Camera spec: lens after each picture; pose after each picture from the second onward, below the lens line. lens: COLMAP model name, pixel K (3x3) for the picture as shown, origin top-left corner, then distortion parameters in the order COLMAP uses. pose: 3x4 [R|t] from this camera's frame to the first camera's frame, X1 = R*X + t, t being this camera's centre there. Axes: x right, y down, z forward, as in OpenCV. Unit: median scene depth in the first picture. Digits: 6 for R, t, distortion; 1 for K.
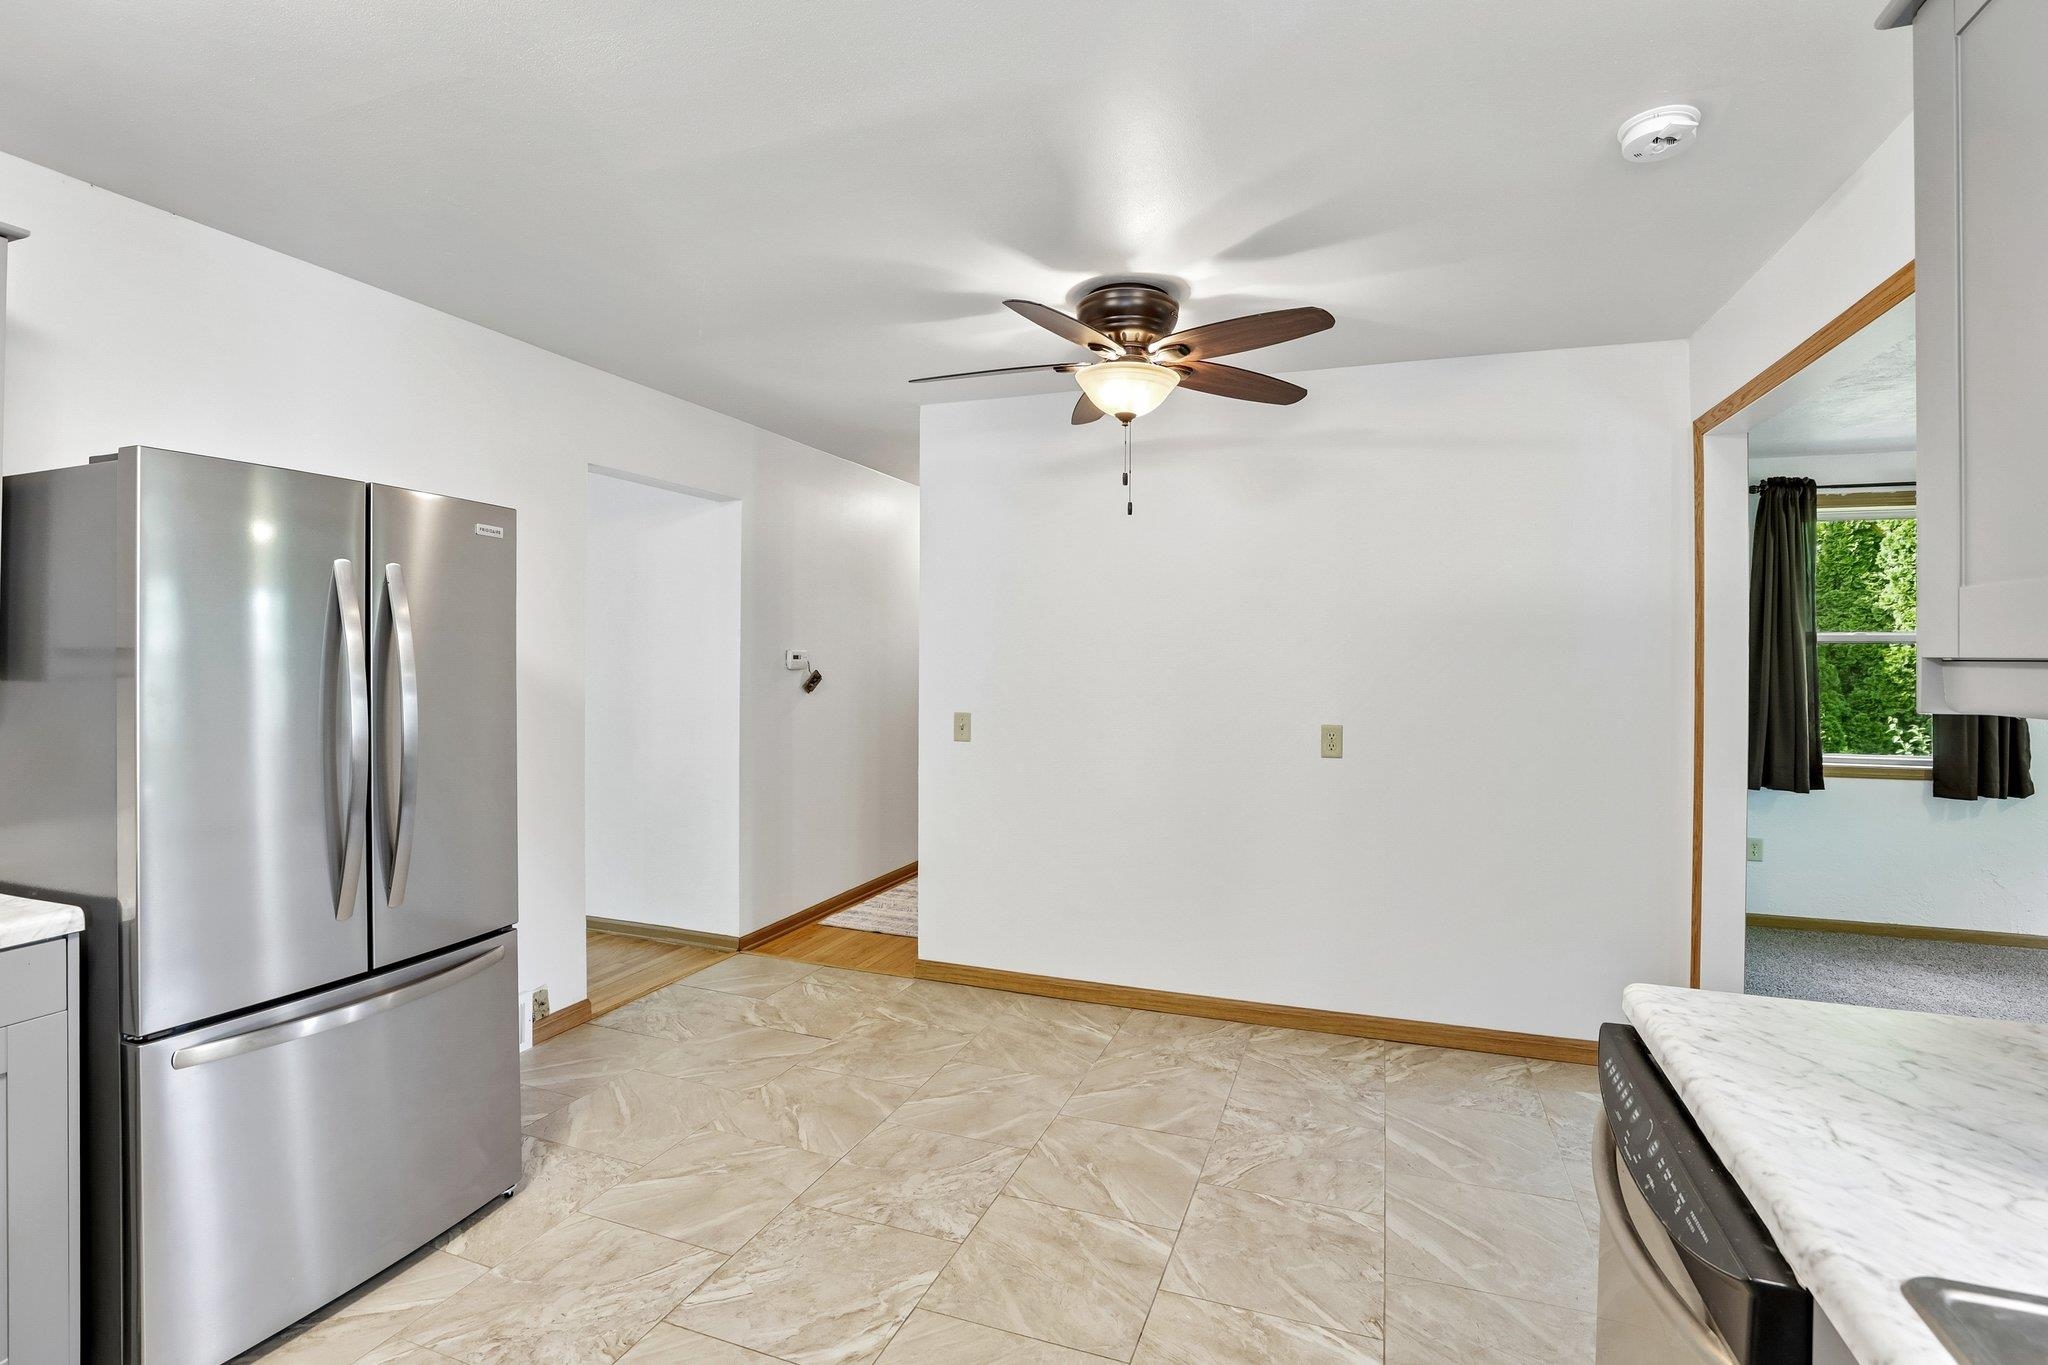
lens RADIAL K [[953.9, 0, 1037.5], [0, 953.9, 659.0], [0, 0, 1]] dist [-0.042178, 0.012886]
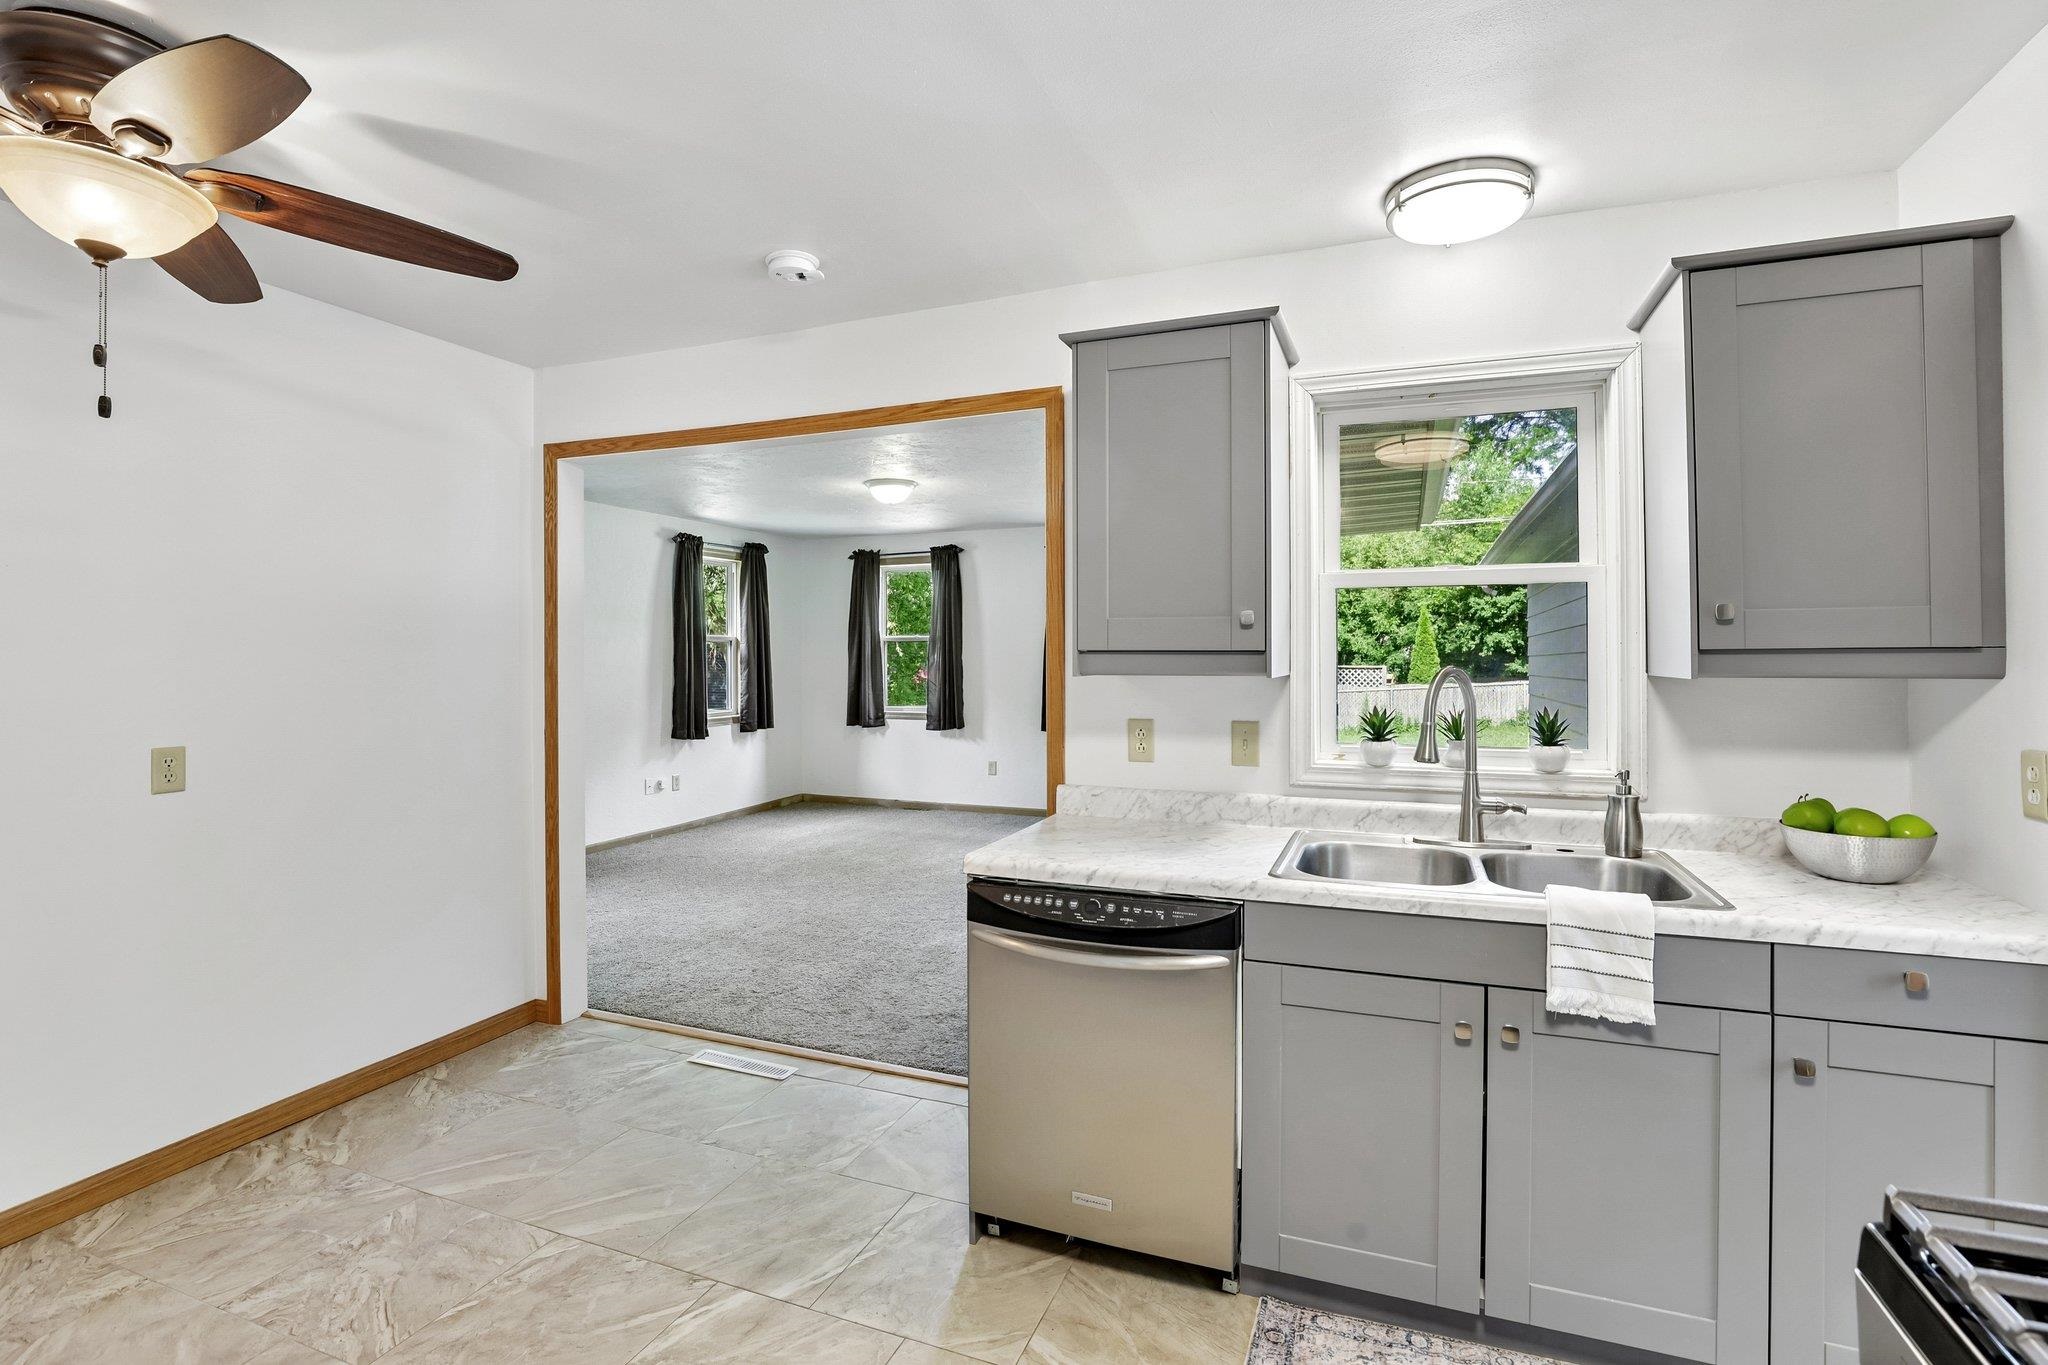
lens RADIAL K [[953.9, 0, 1037.5], [0, 953.9, 659.0], [0, 0, 1]] dist [-0.042178, 0.012886]
pose [[0.022578, -0.013424, 0.999655, -0.449522], [0.003848, 0.999904, 0.013340, -0.005167], [-0.999738, 0.003546, 0.022627, 0.385554]]
